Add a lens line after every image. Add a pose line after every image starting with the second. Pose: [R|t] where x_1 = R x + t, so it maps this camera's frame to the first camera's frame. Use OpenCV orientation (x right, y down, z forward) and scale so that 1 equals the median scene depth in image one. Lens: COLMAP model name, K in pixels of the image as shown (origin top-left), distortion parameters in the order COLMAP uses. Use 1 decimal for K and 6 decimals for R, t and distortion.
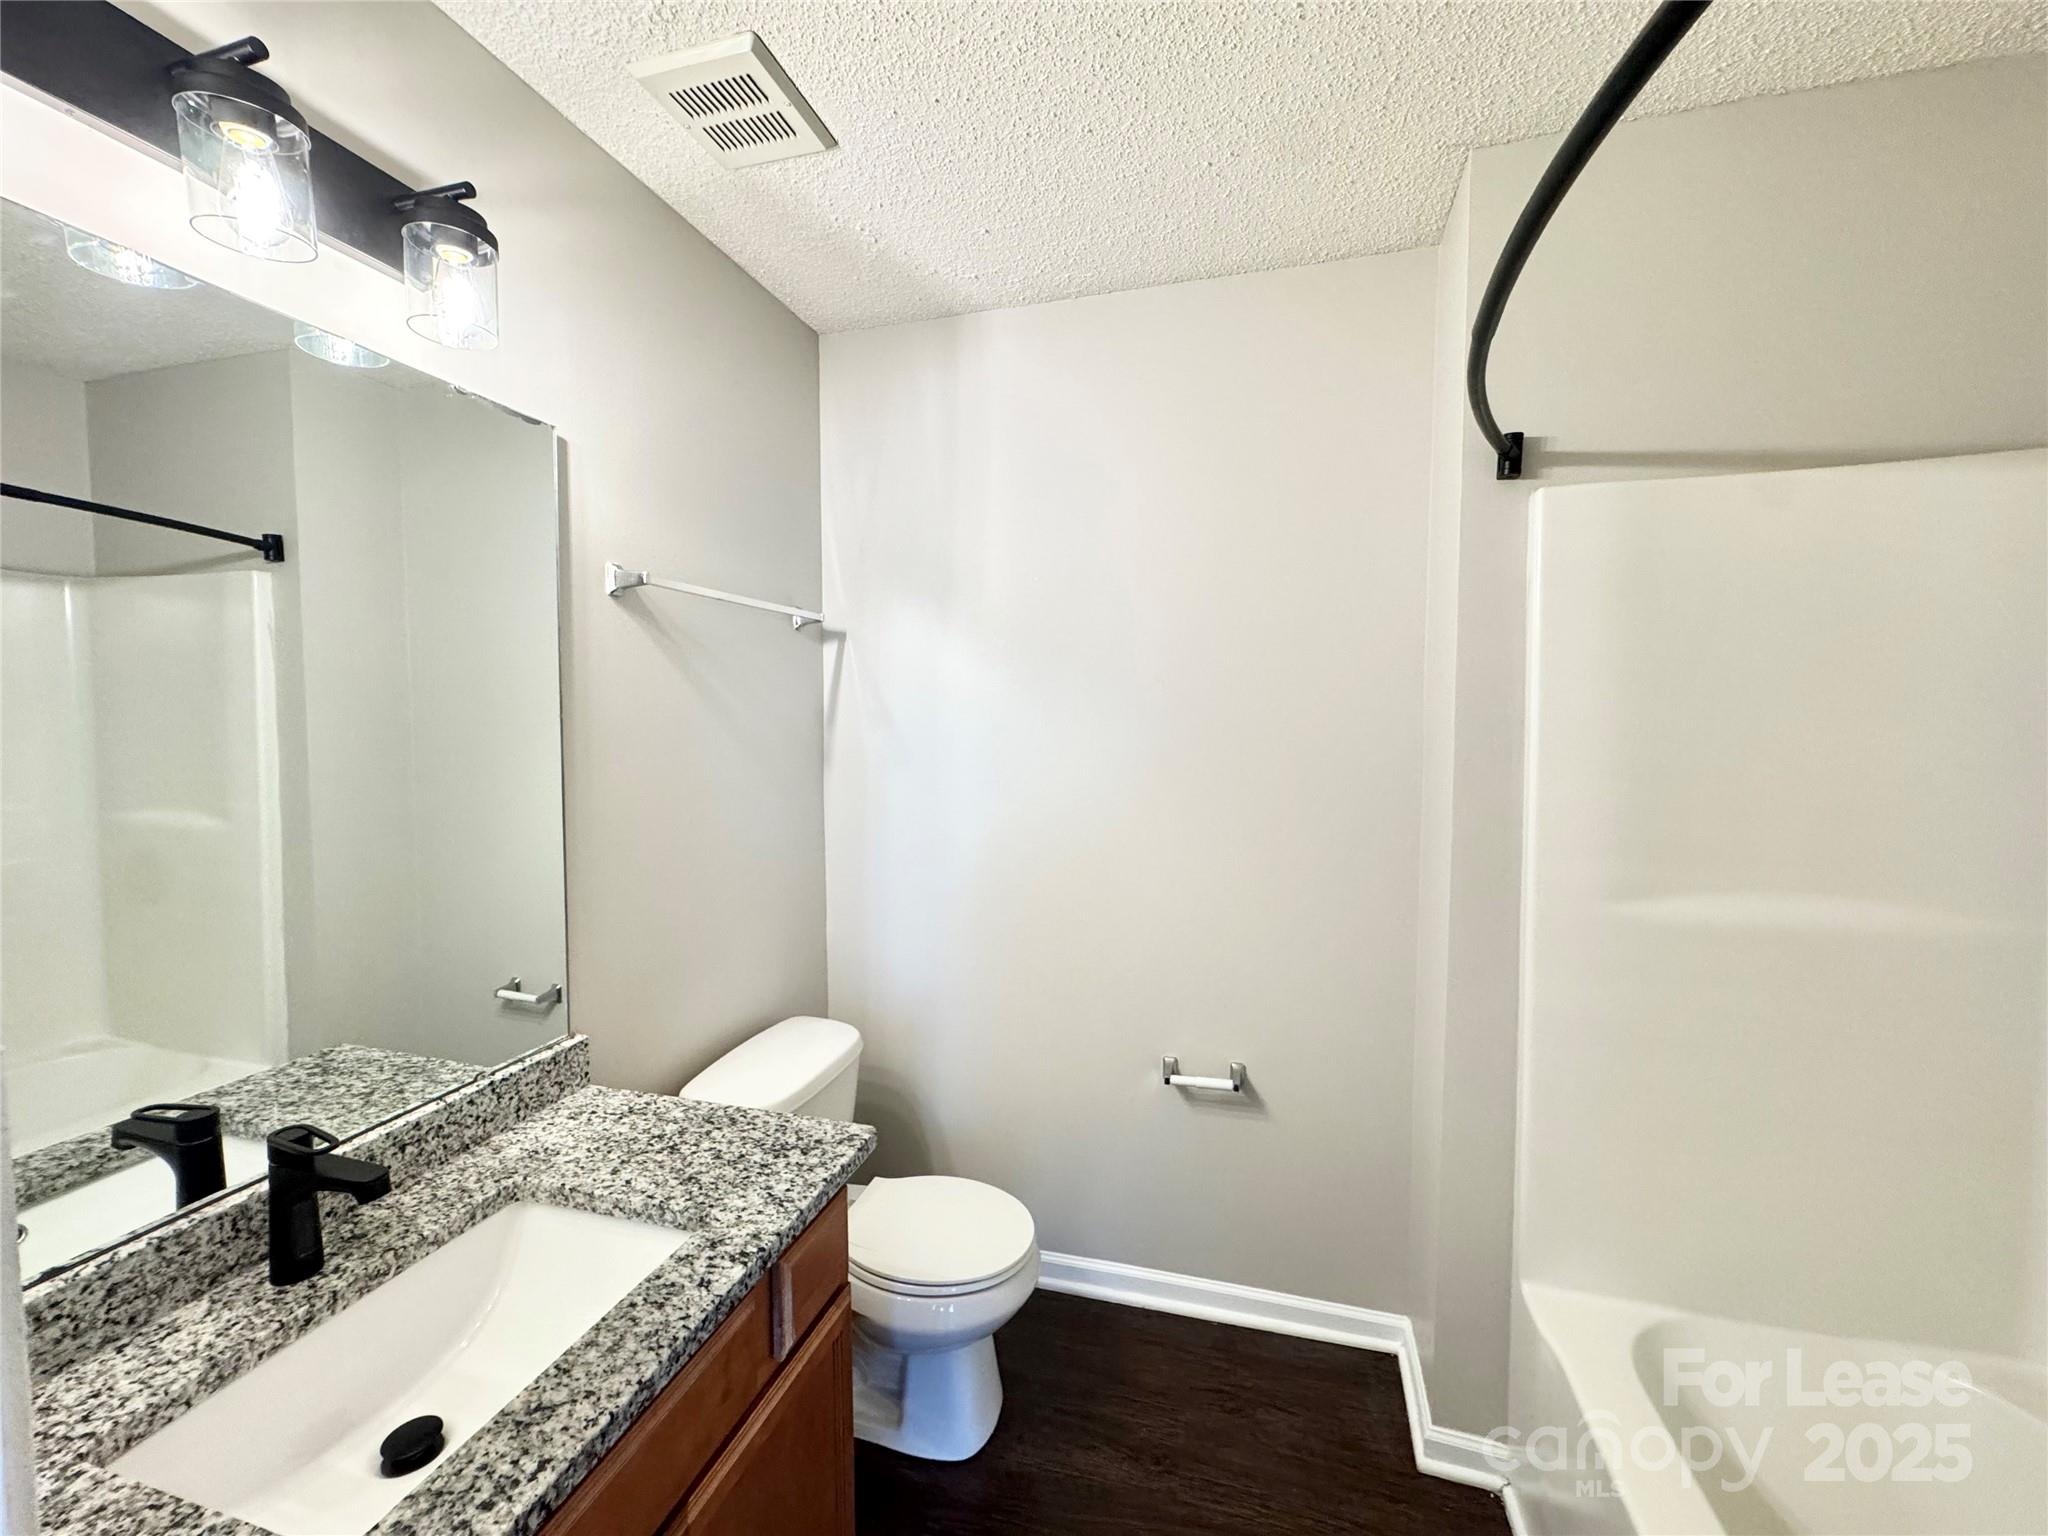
lens RADIAL K [[821.3, 0, 1022.7], [0, 821.3, 765.3], [0, 0, 1]] dist [-0.000297, 0.000419]
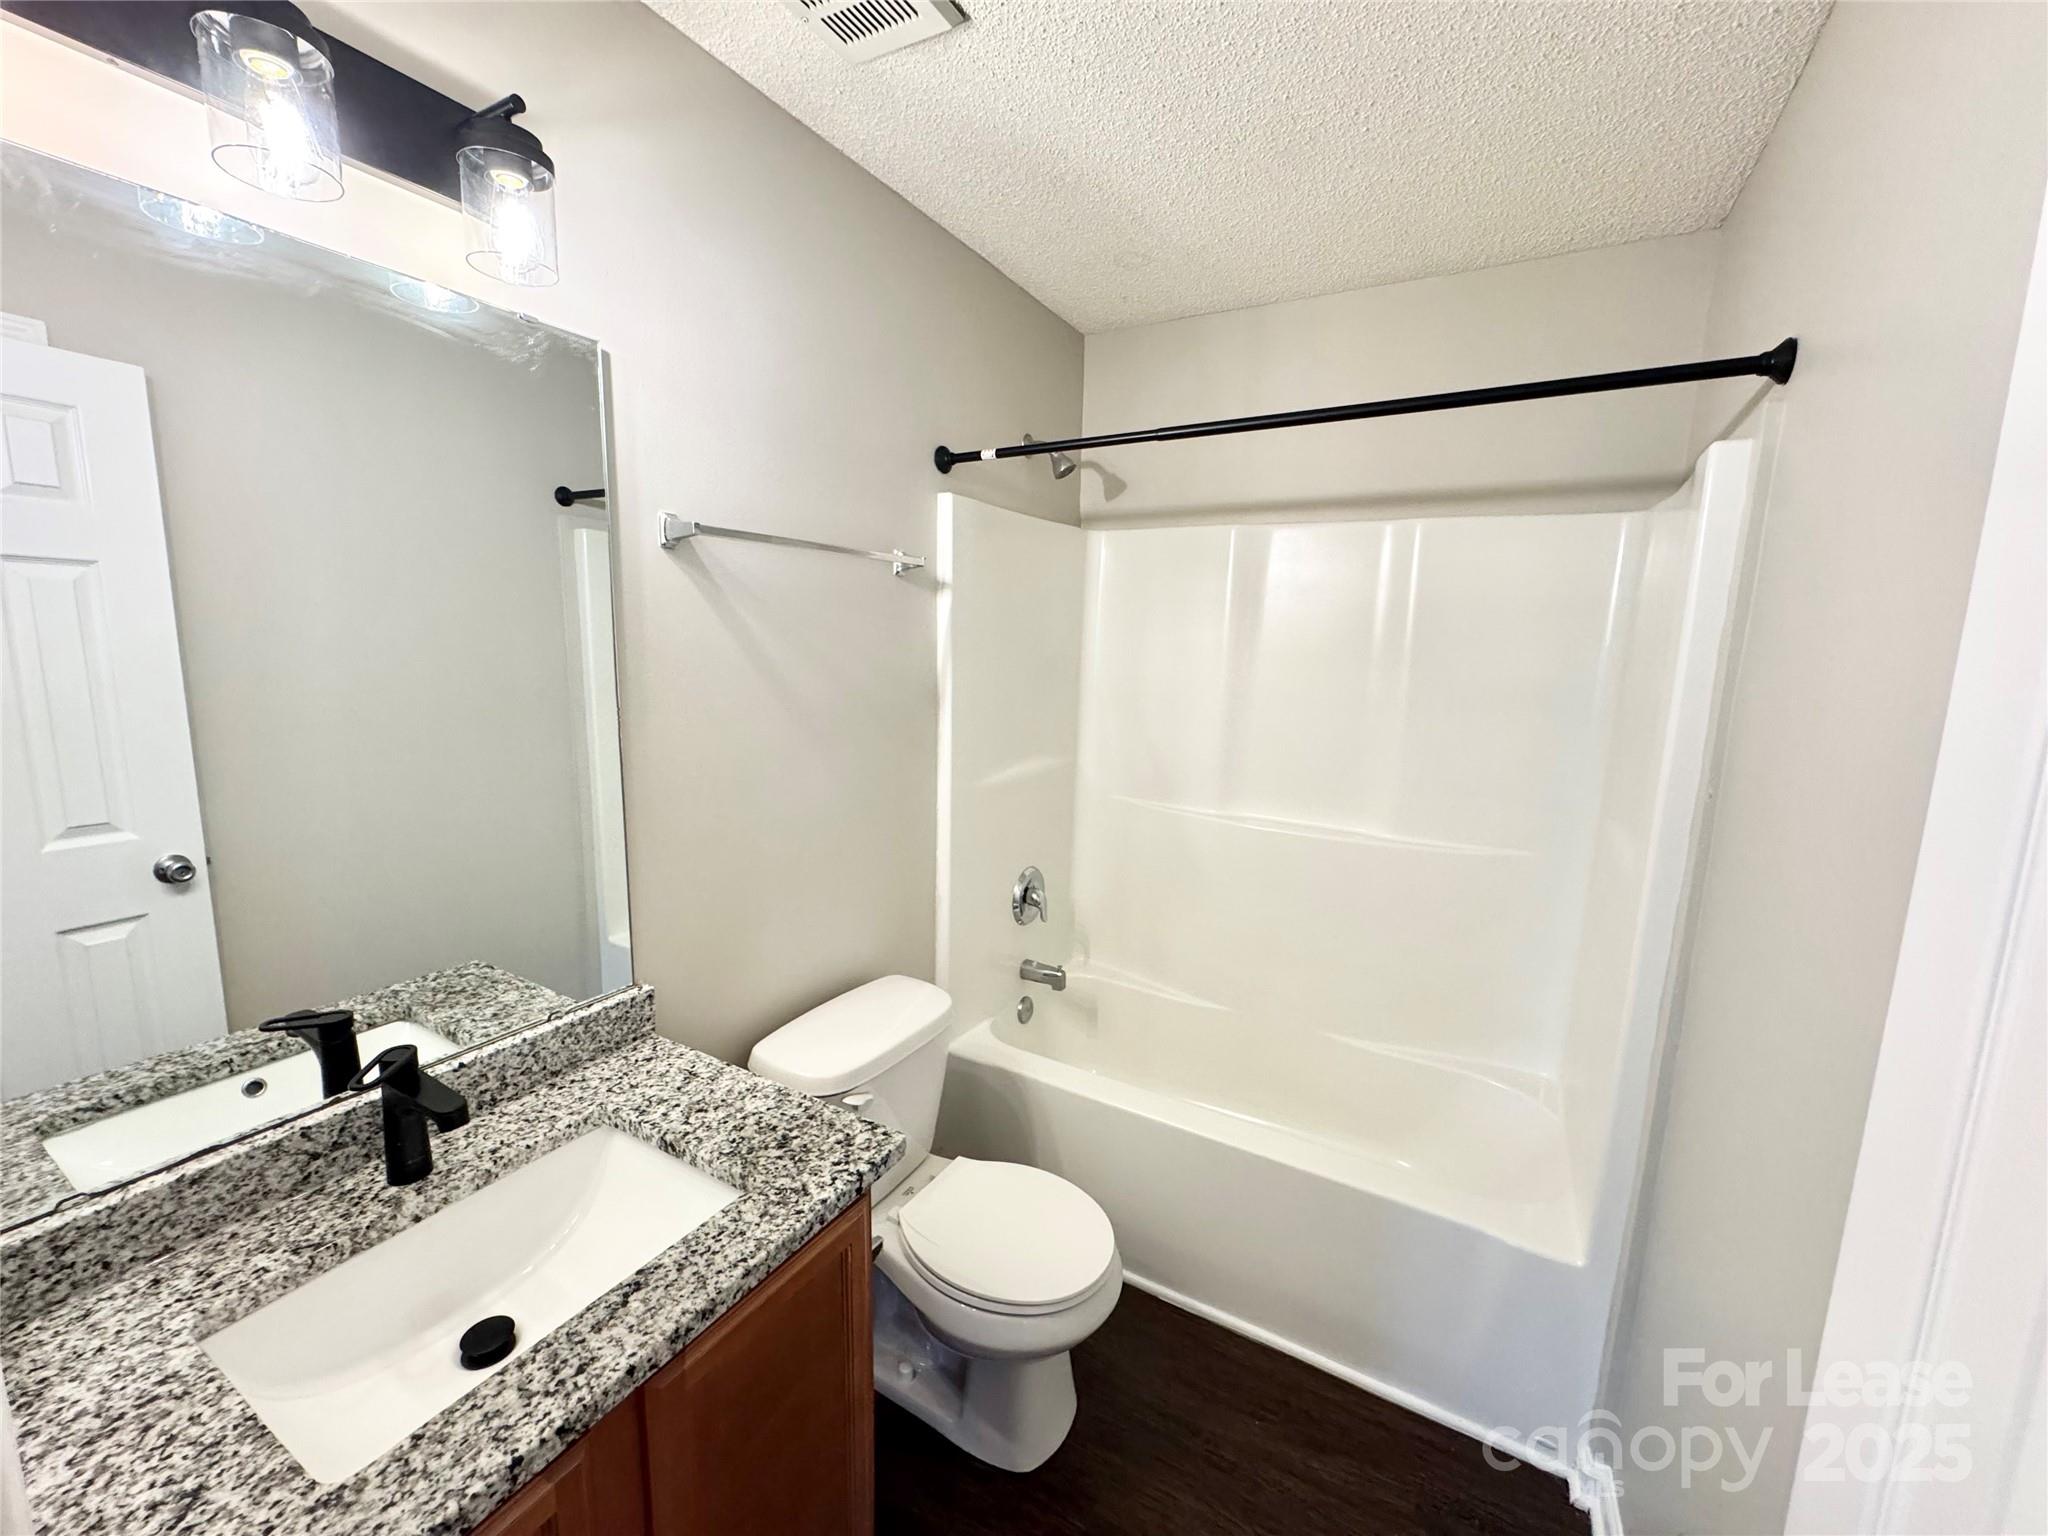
lens RADIAL K [[821.3, 0, 1025.4], [0, 821.3, 766.6], [0, 0, 1]] dist [-0.000297, 0.000419]
pose [[0.969955, 0.062780, -0.235045, 0.146789], [-0.042779, 0.995090, 0.089254, -0.058006], [0.239494, -0.076517, 0.967878, 0.168669]]
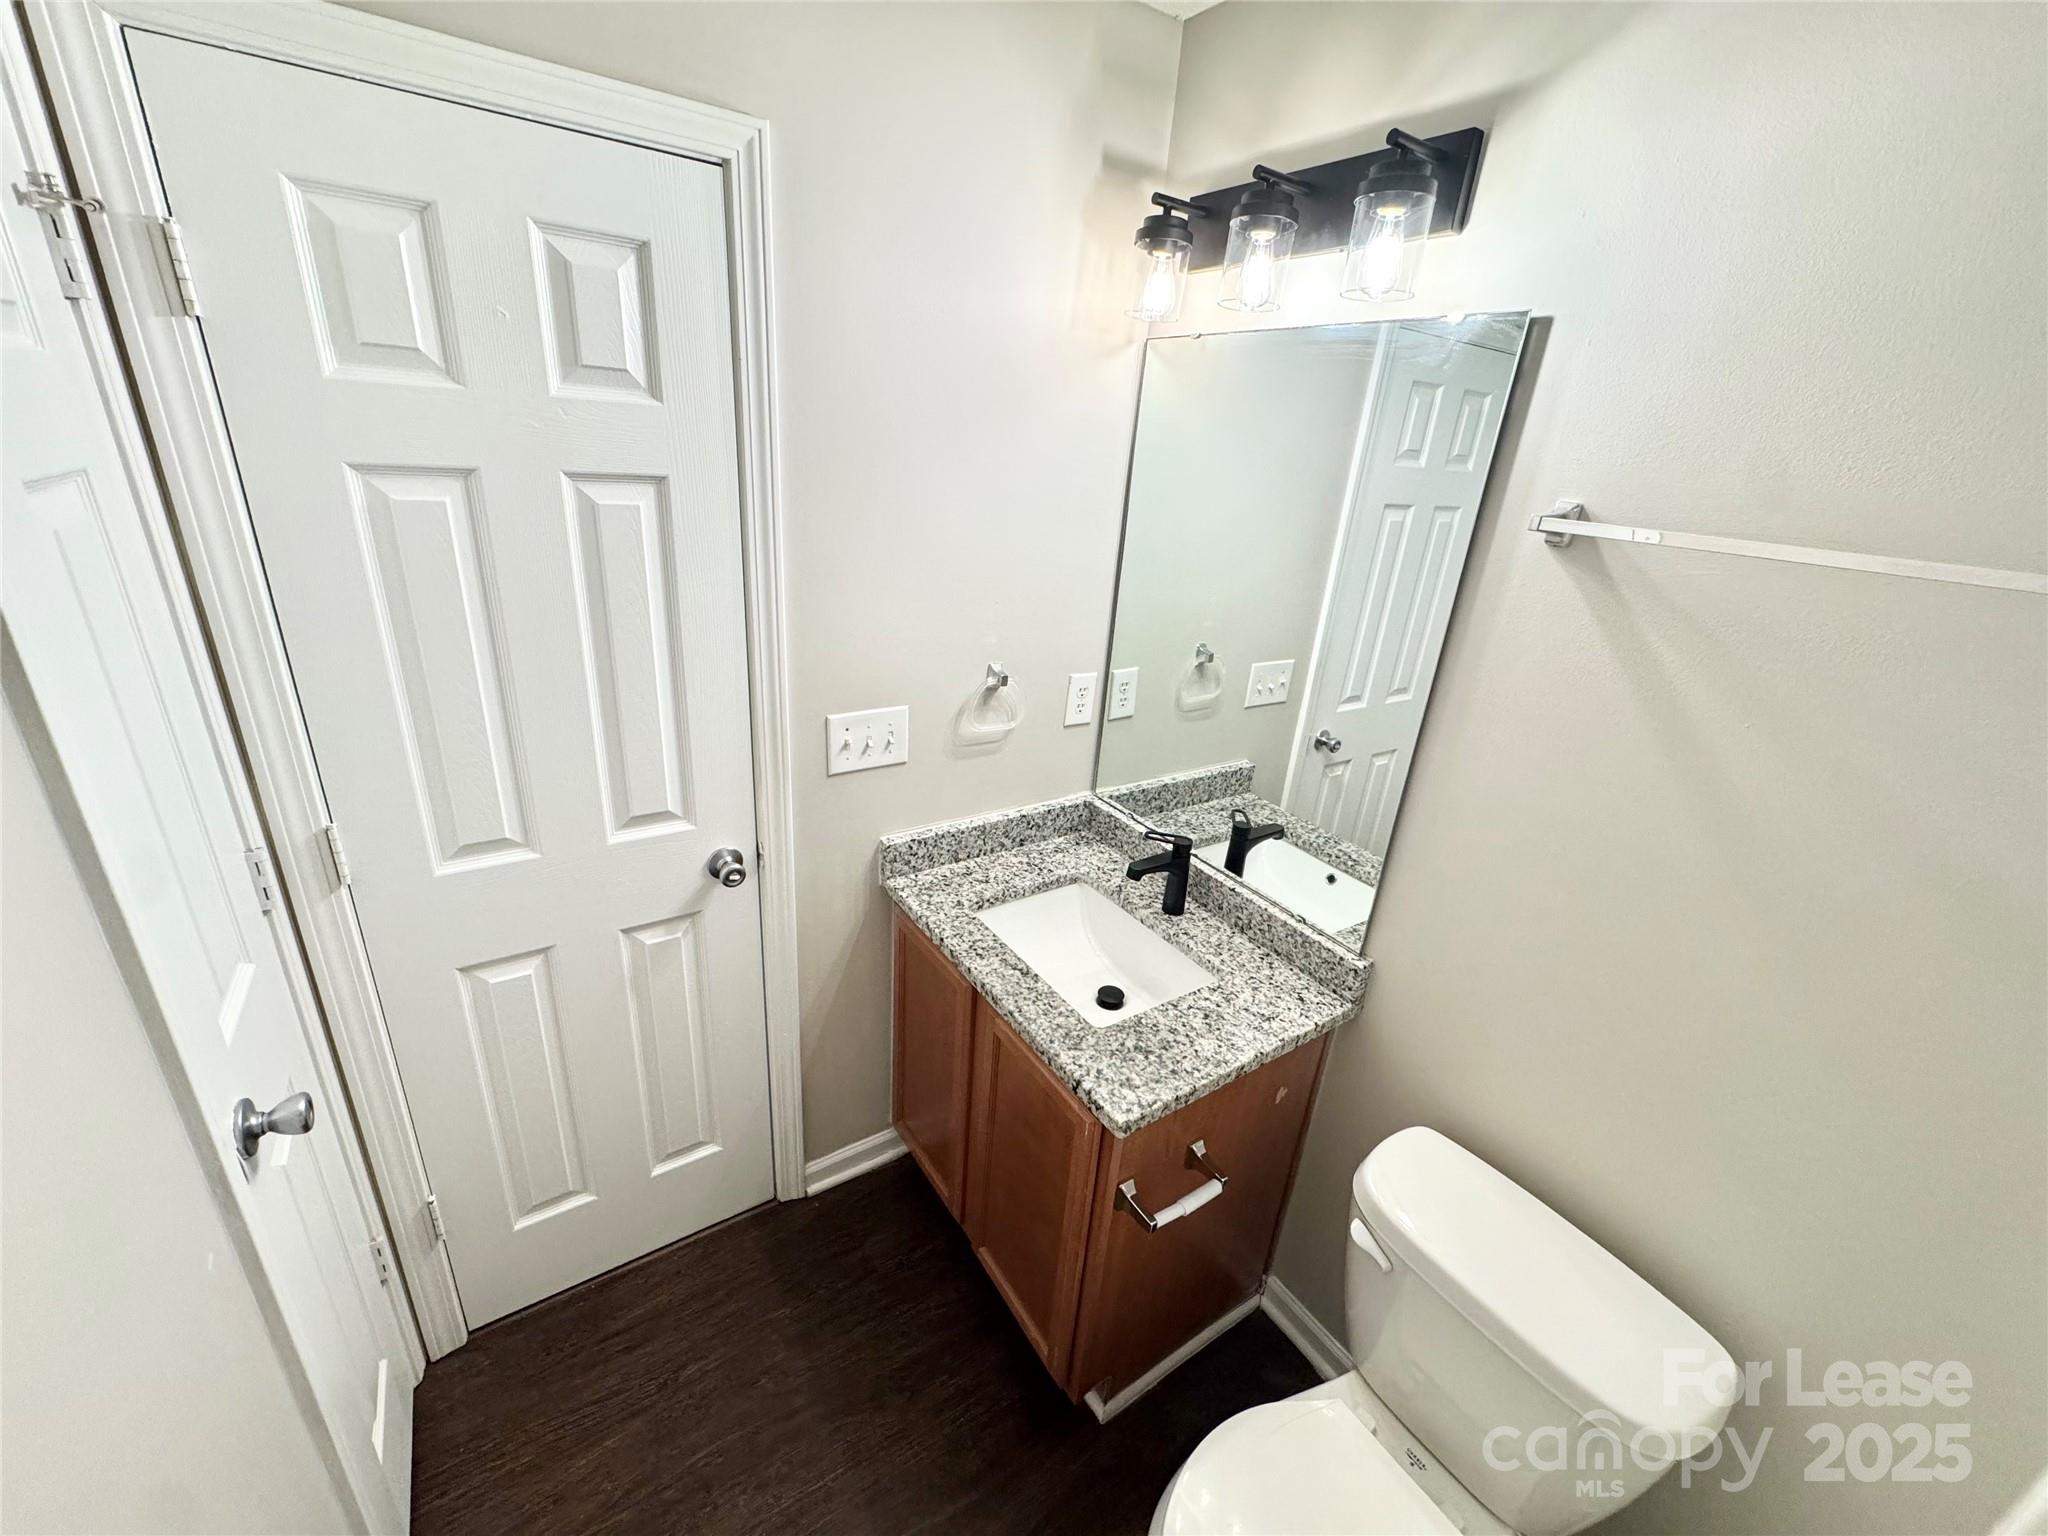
lens RADIAL K [[821.3, 0, 1022.5], [0, 821.3, 764.9], [0, 0, 1]] dist [-0.000297, 0.000419]
pose [[-0.645595, 0.240873, -0.724698, 0.505117], [-0.124949, 0.902851, 0.411398, -0.322692], [0.753389, 0.356146, -0.552779, 1.342573]]
